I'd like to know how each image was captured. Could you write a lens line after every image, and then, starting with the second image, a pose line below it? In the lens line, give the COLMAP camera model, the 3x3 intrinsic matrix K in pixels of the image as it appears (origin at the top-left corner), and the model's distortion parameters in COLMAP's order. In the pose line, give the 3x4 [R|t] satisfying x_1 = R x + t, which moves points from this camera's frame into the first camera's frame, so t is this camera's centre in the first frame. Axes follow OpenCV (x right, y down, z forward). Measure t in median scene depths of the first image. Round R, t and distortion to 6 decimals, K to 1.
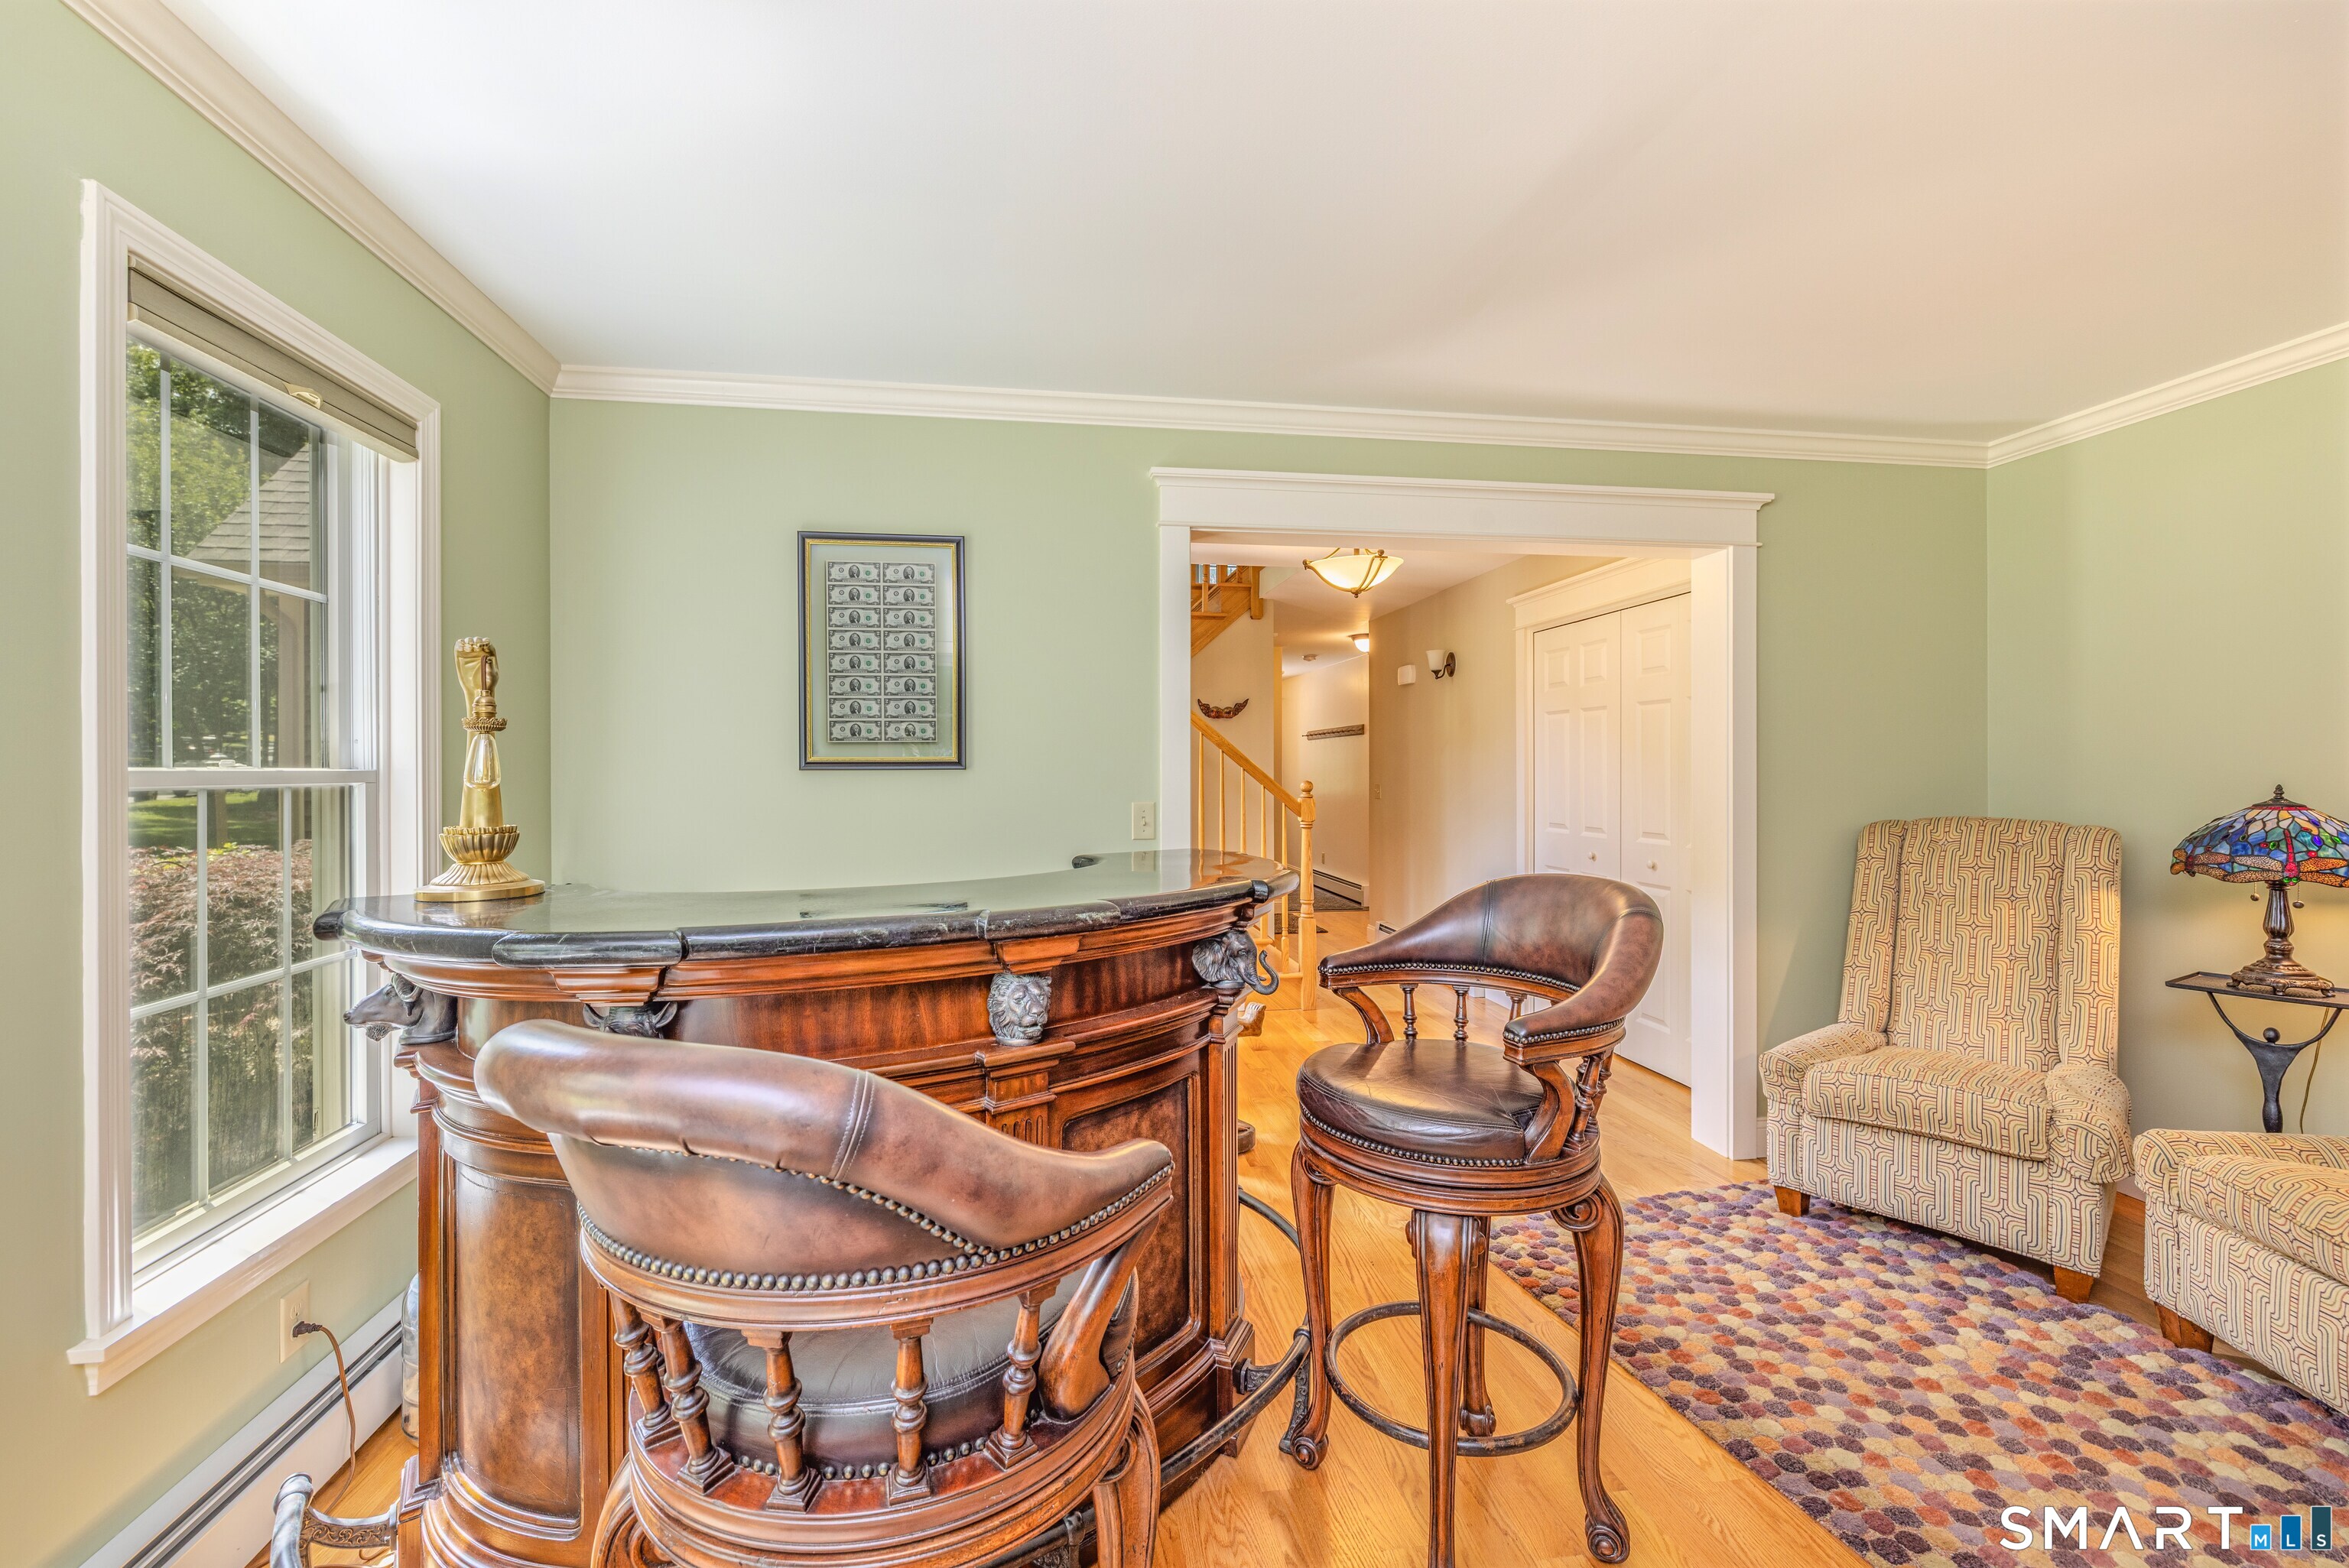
lens RADIAL K [[971.3, 0, 1169.8], [0, 971.3, 772.1], [0, 0, 1]] dist [-0.000245, -0.000452]
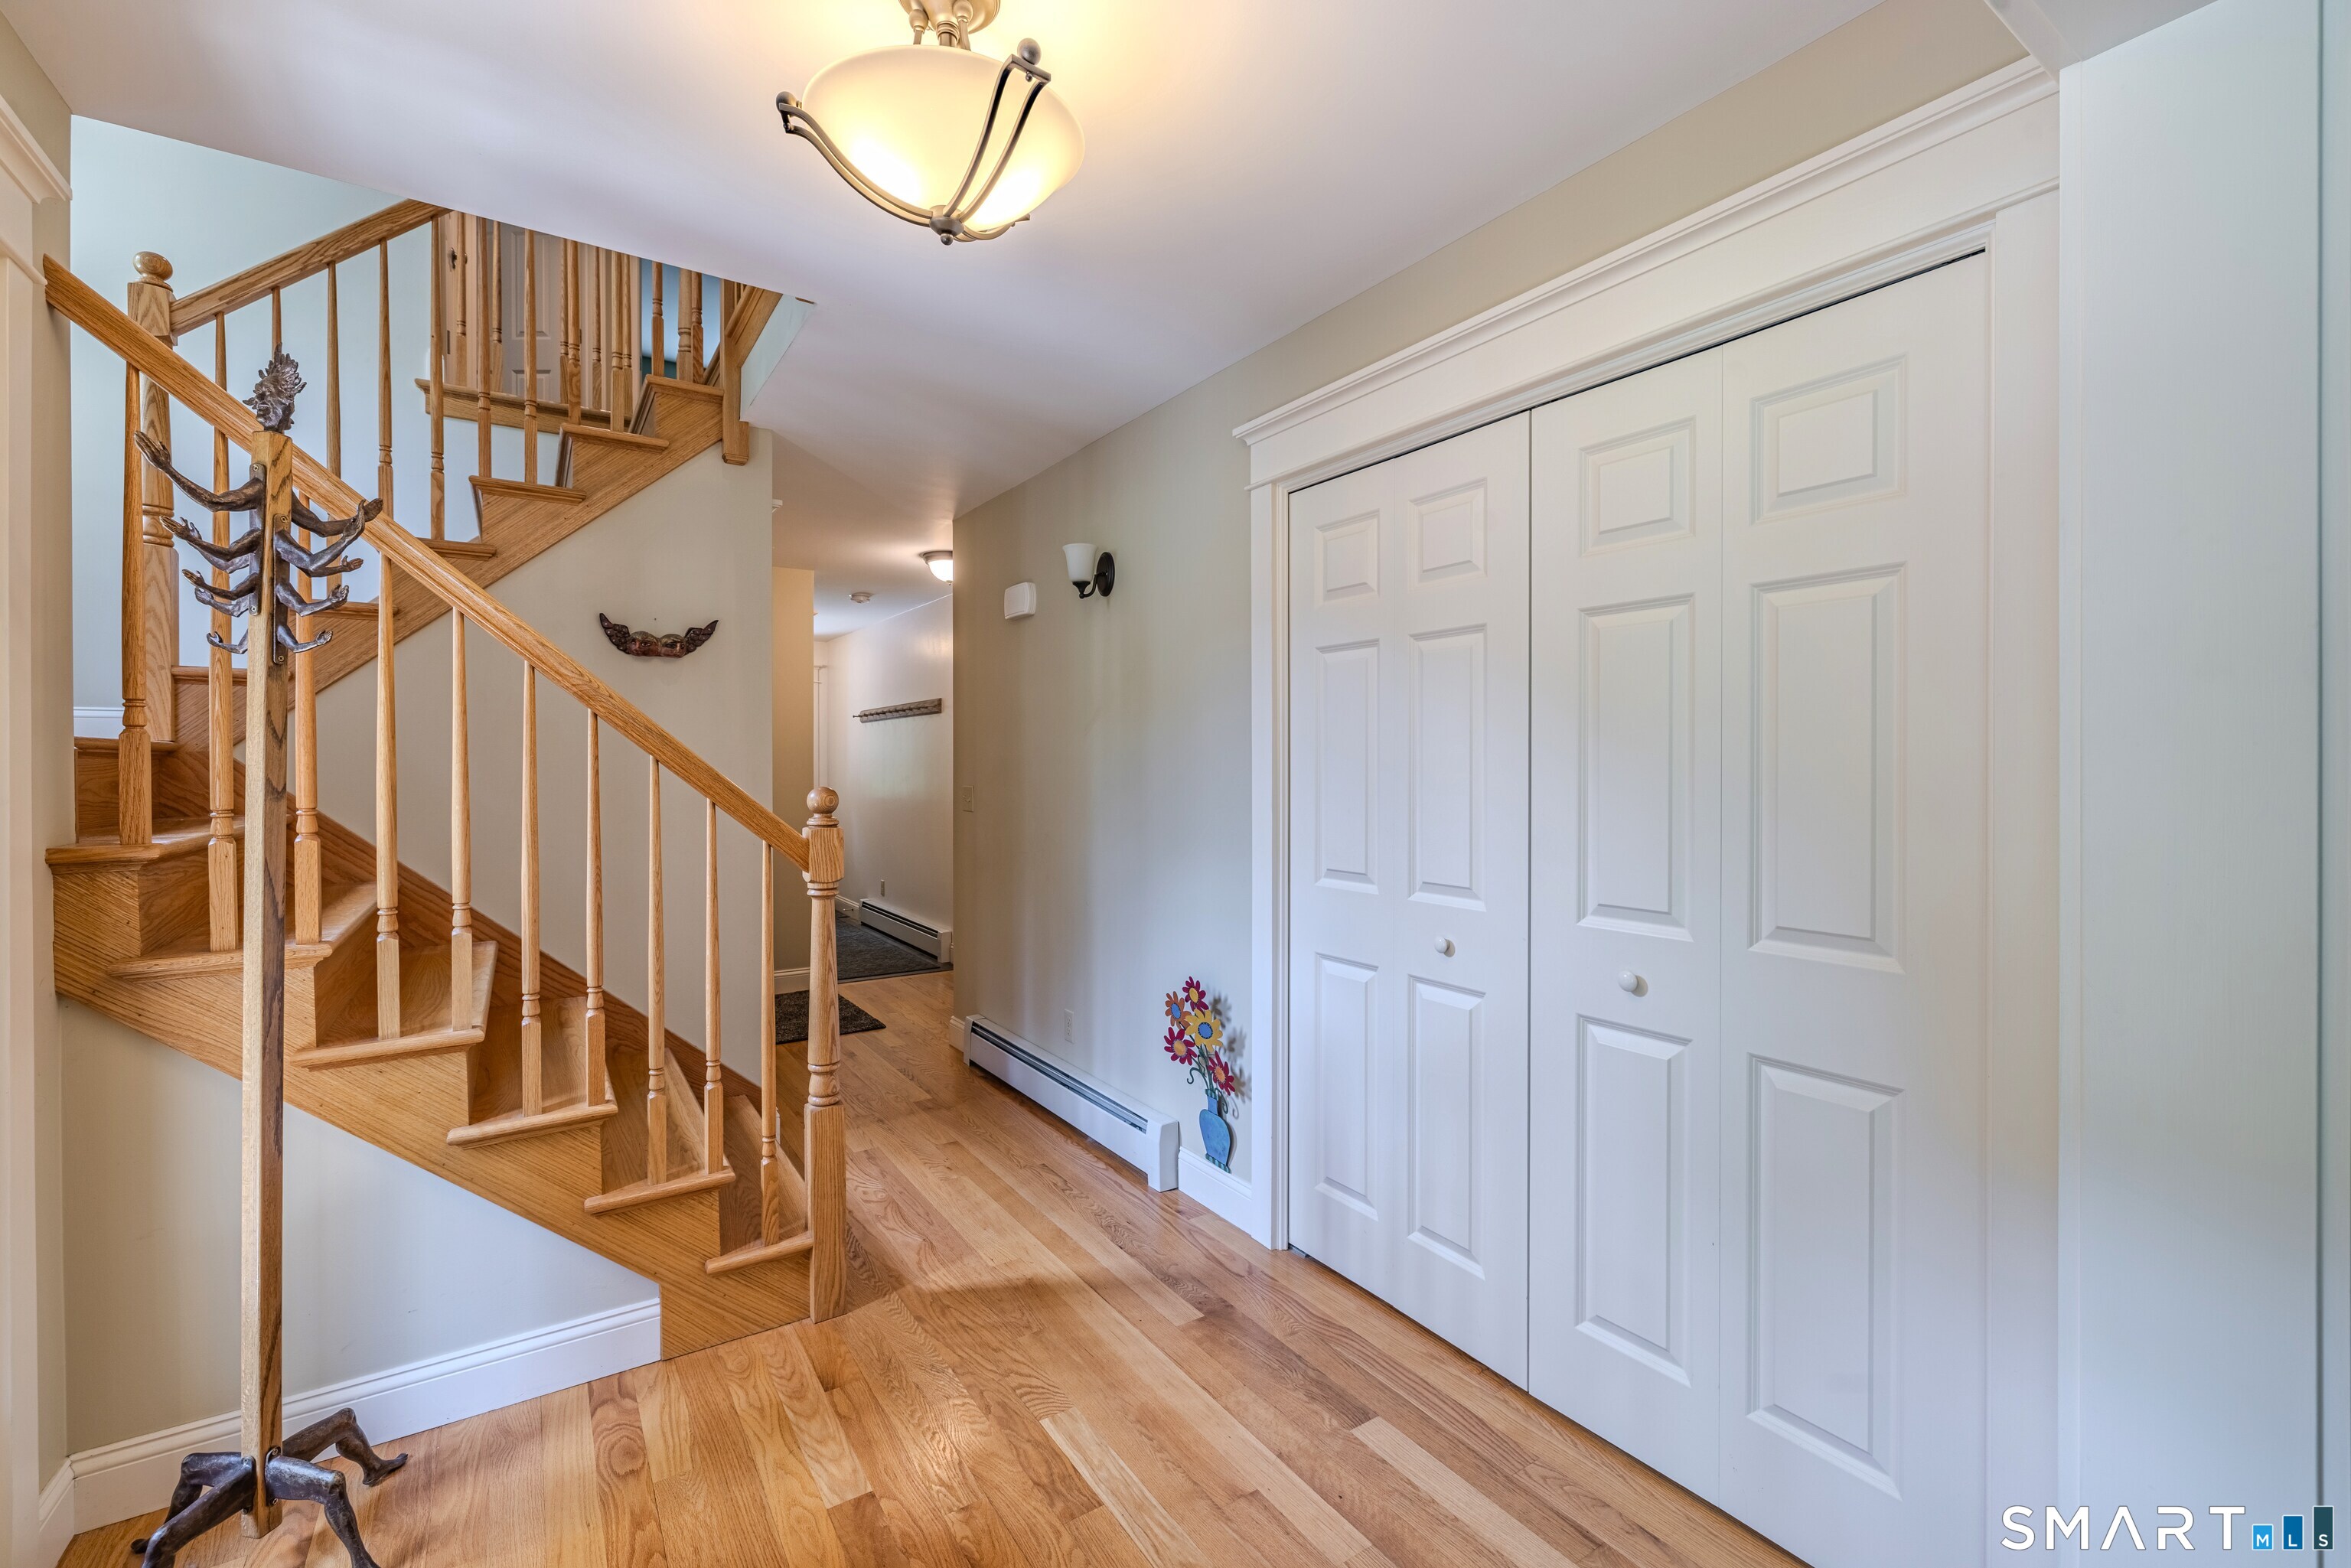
lens RADIAL K [[984.6, 0, 1145.1], [0, 984.6, 764.6], [0, 0, 1]] dist [-0.000450, 0.000052]
pose [[0.917020, 0.000968, 0.398841, 0.085558], [-0.000090, 0.999998, -0.002220, -0.000247], [-0.398842, 0.002000, 0.917018, 0.474671]]
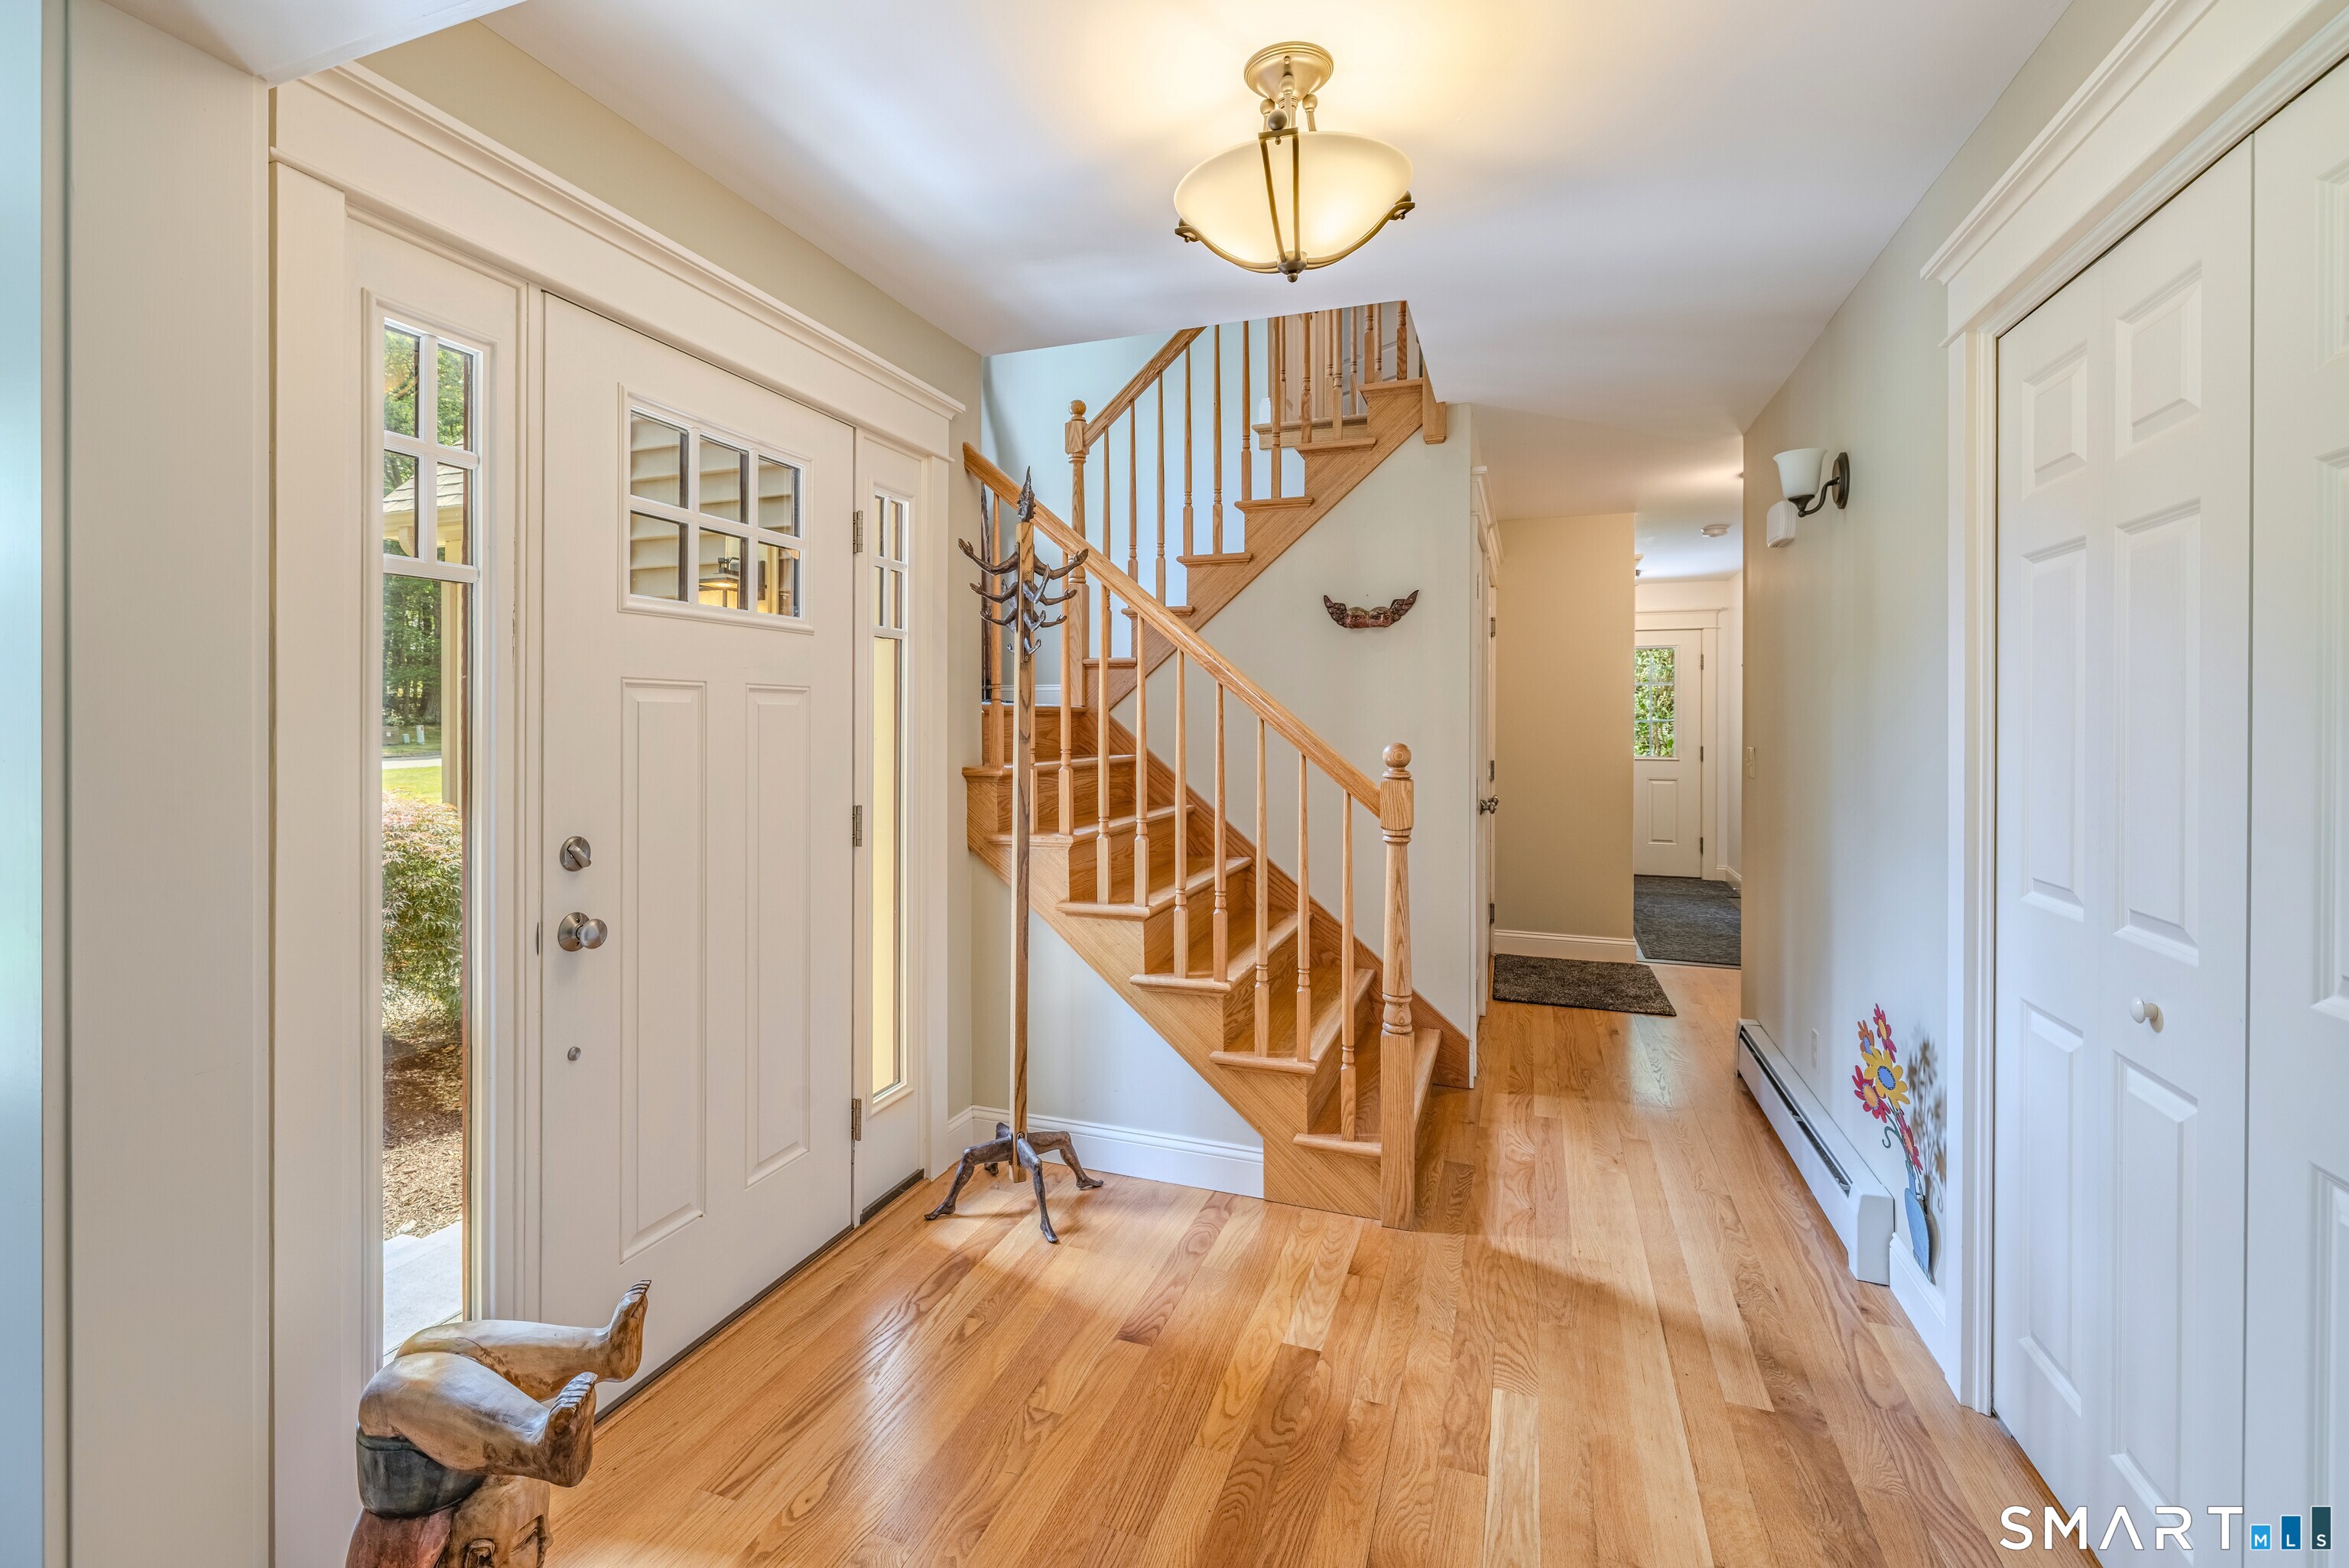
lens RADIAL K [[1047.8, 0, 1113.0], [0, 1047.8, 718.7], [0, 0, 1]] dist [0.000262, 0.000174]
pose [[0.858434, 0.002606, -0.512918, 0.250238], [-0.004180, 0.999989, -0.001914, -0.001393], [0.512908, 0.003787, 0.858435, 0.429566]]
